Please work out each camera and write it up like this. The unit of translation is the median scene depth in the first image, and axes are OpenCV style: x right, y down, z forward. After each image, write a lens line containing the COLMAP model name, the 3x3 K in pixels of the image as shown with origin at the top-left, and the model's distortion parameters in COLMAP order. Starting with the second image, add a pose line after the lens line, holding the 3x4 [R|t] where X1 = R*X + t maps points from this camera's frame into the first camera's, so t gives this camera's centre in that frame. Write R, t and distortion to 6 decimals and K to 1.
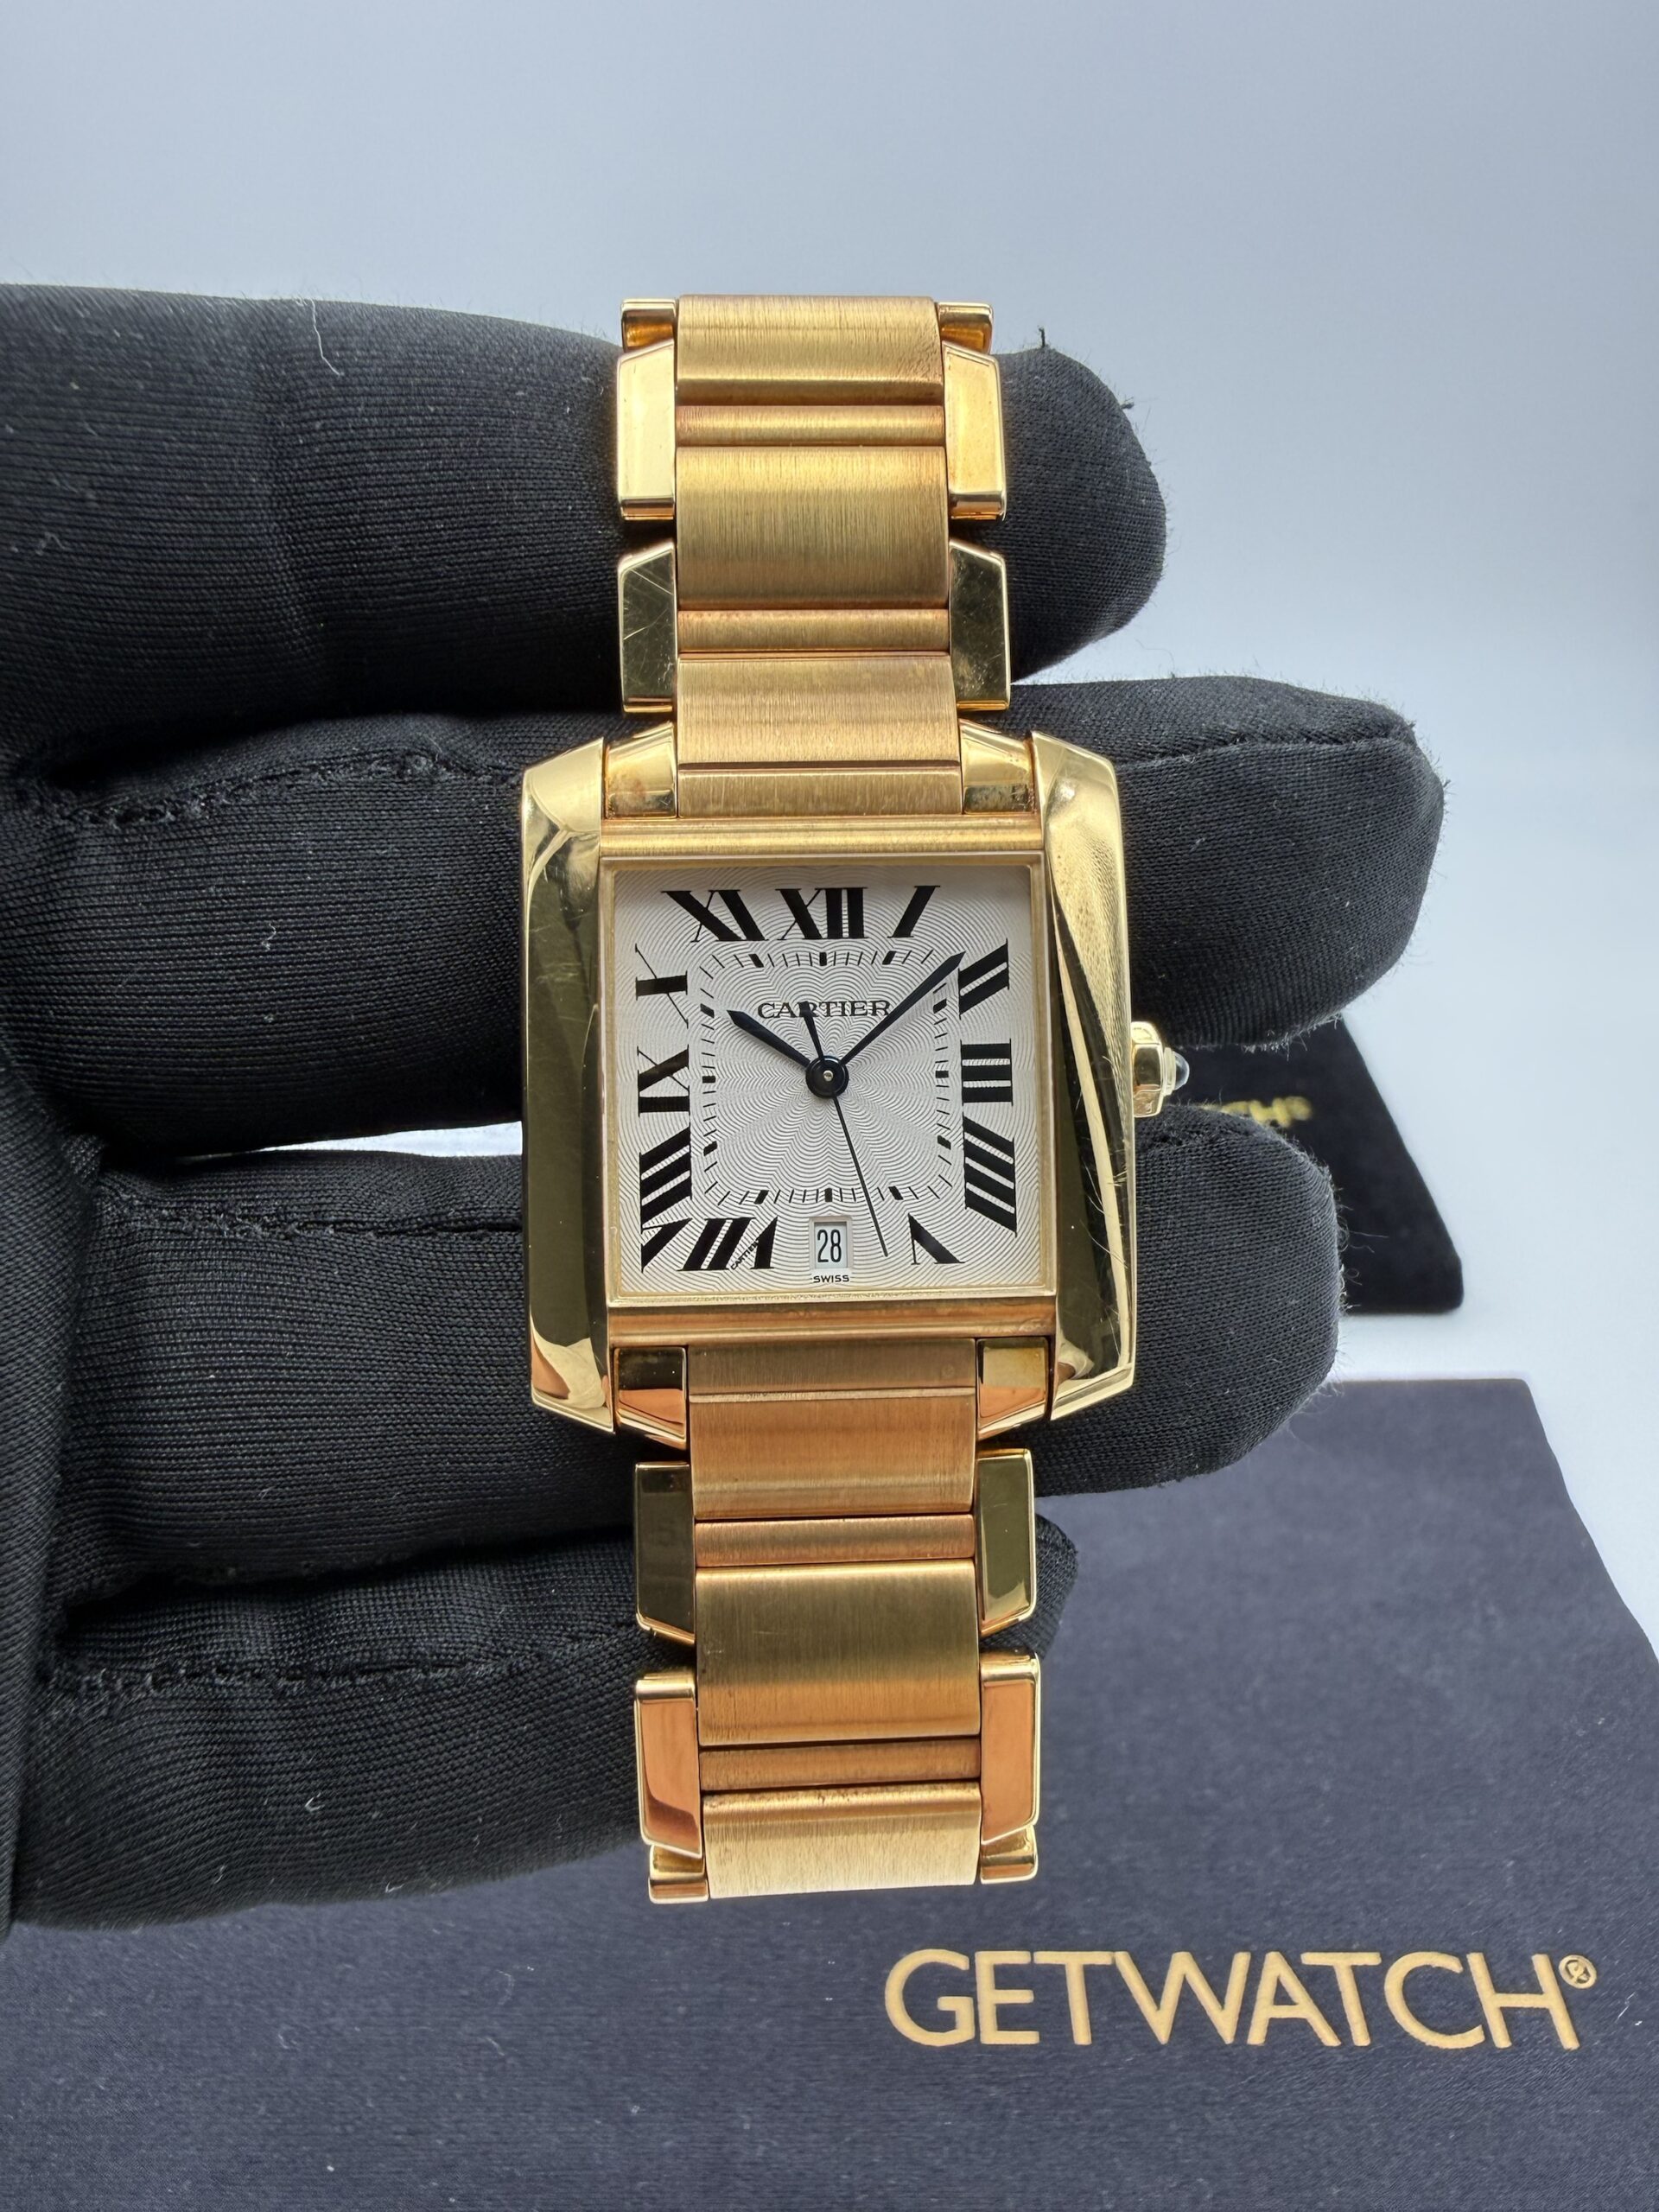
lens RADIAL K [[2047.2, 0, 829.5], [0, 2047.2, 1106.0], [0, 0, 1]] dist [0.000128, -0.000209]
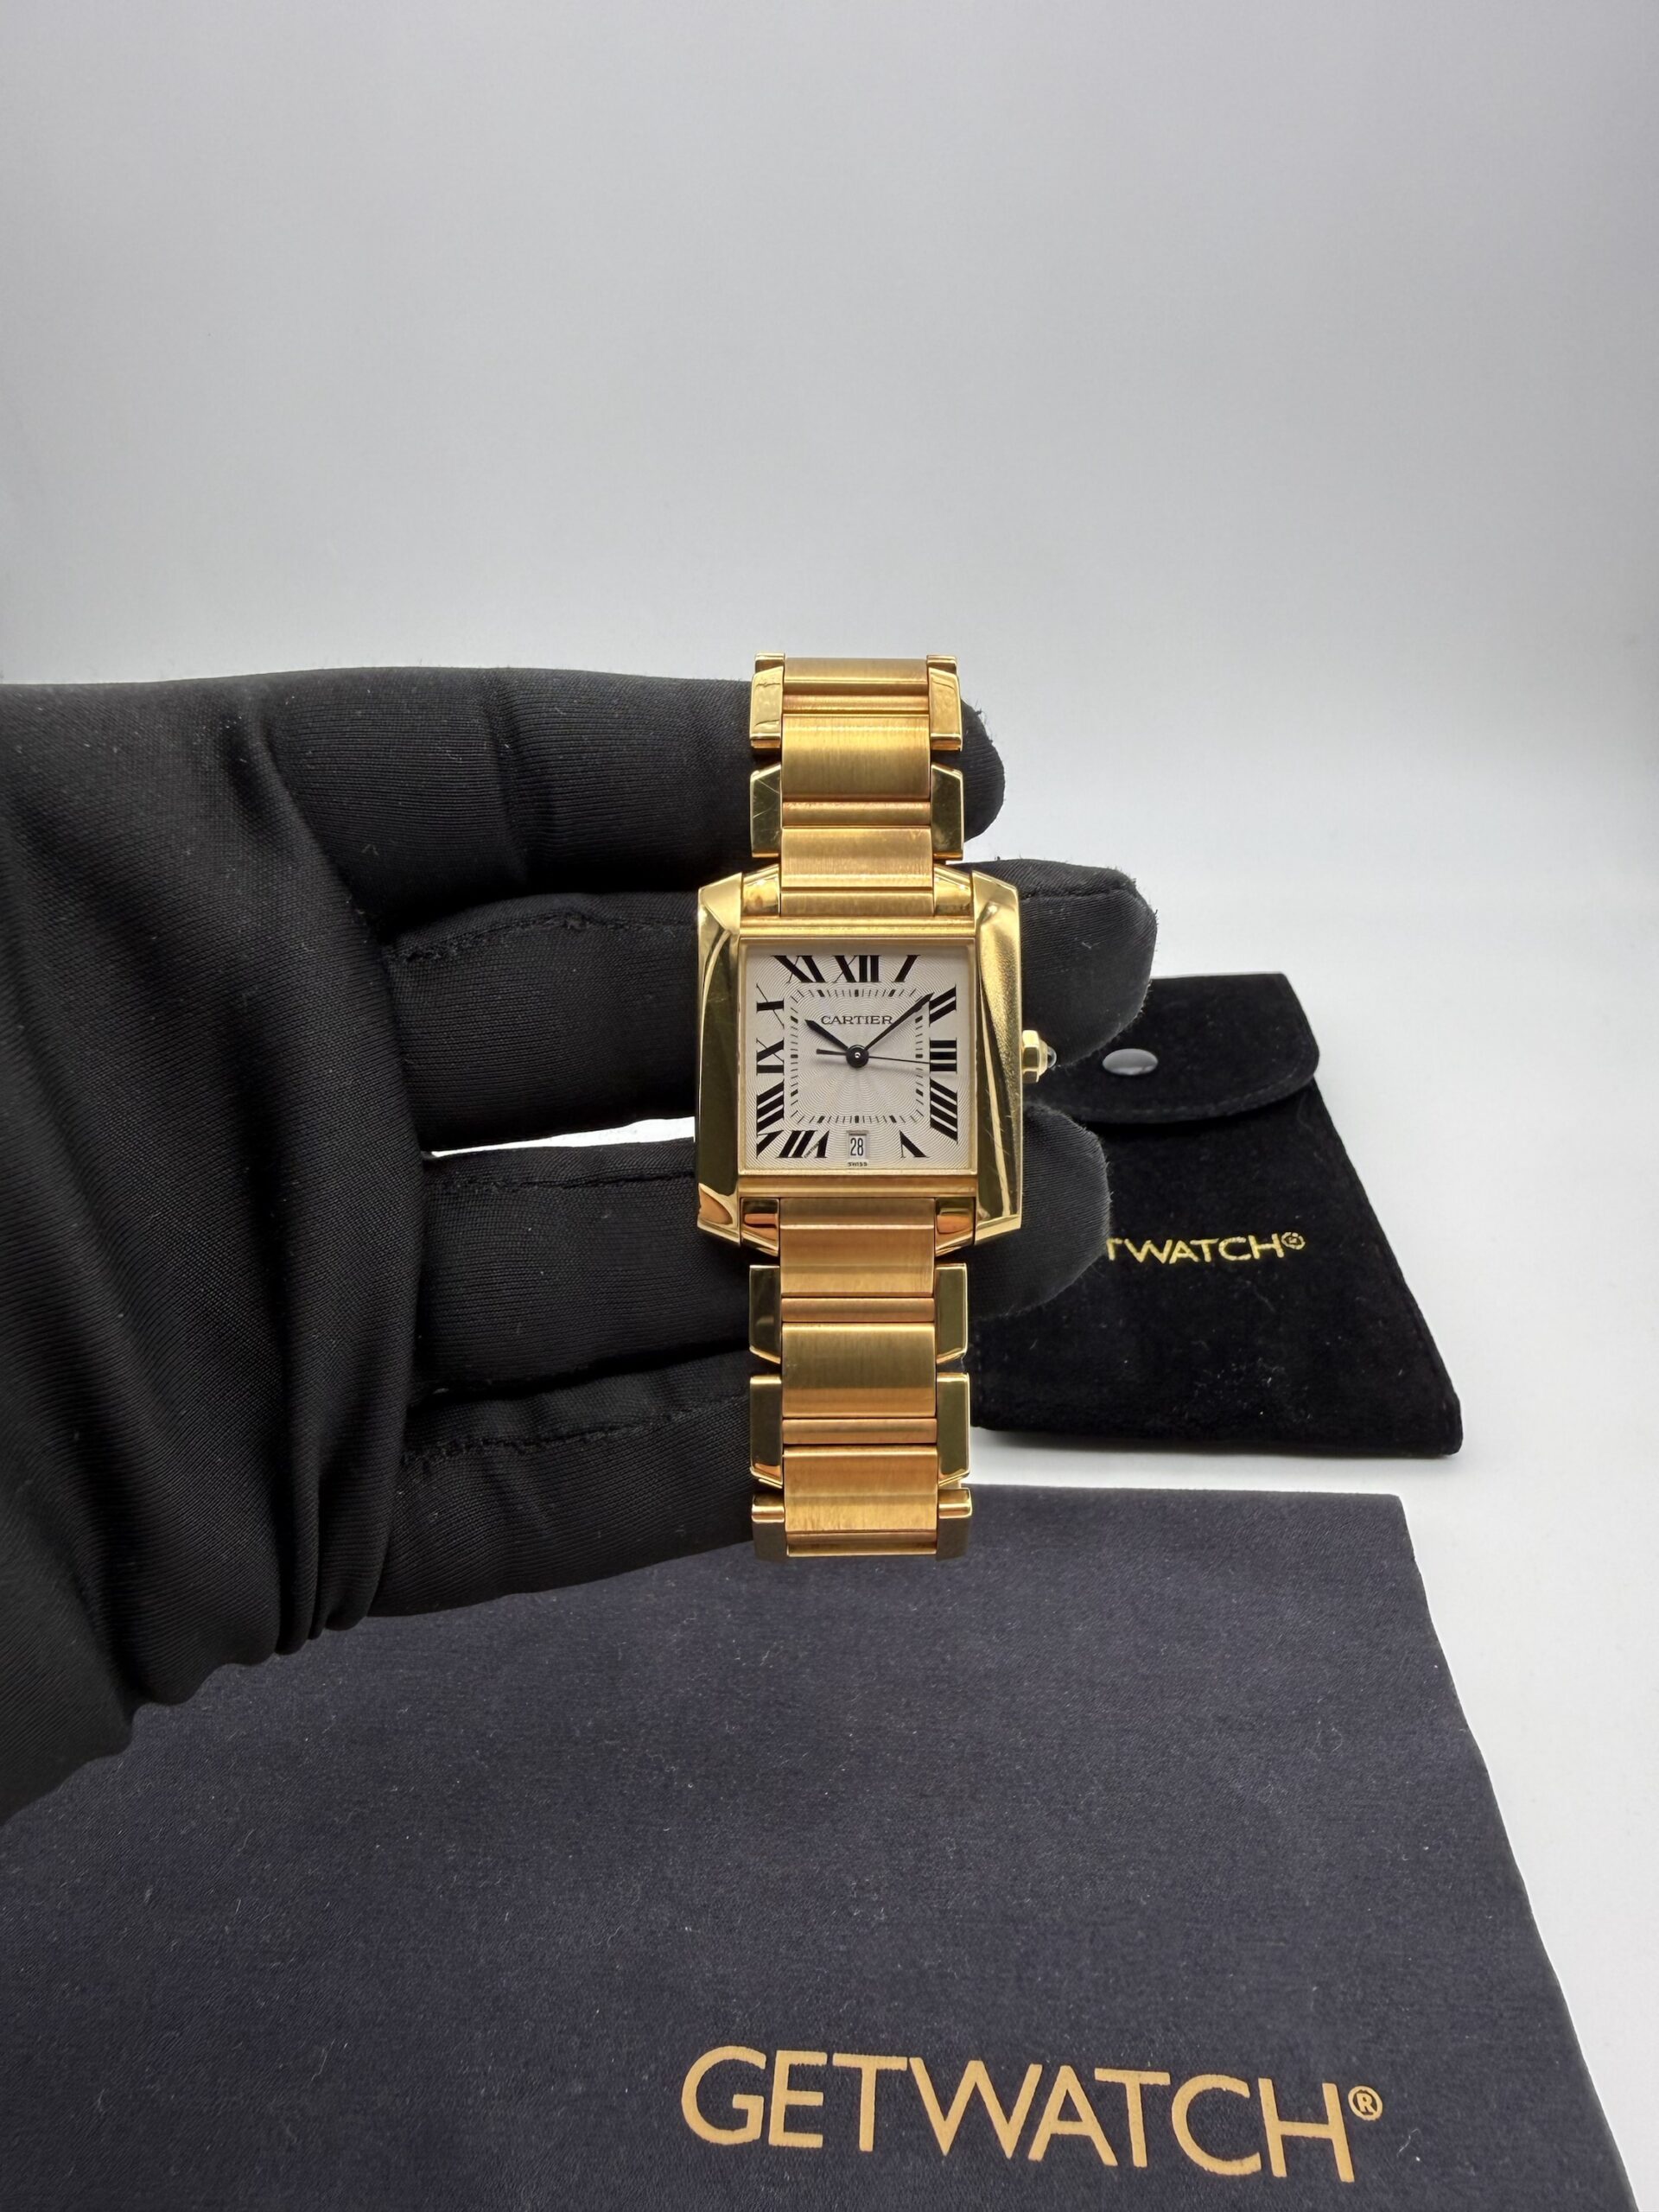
lens RADIAL K [[2047.2, 0, 829.5], [0, 2047.2, 1106.0], [0, 0, 1]] dist [0.000128, -0.000209]
pose [[0.999268, 0.020422, -0.032350, 0.034653], [-0.020474, 0.999790, -0.001289, 0.034188], [0.032317, 0.001951, 0.999476, -0.869151]]
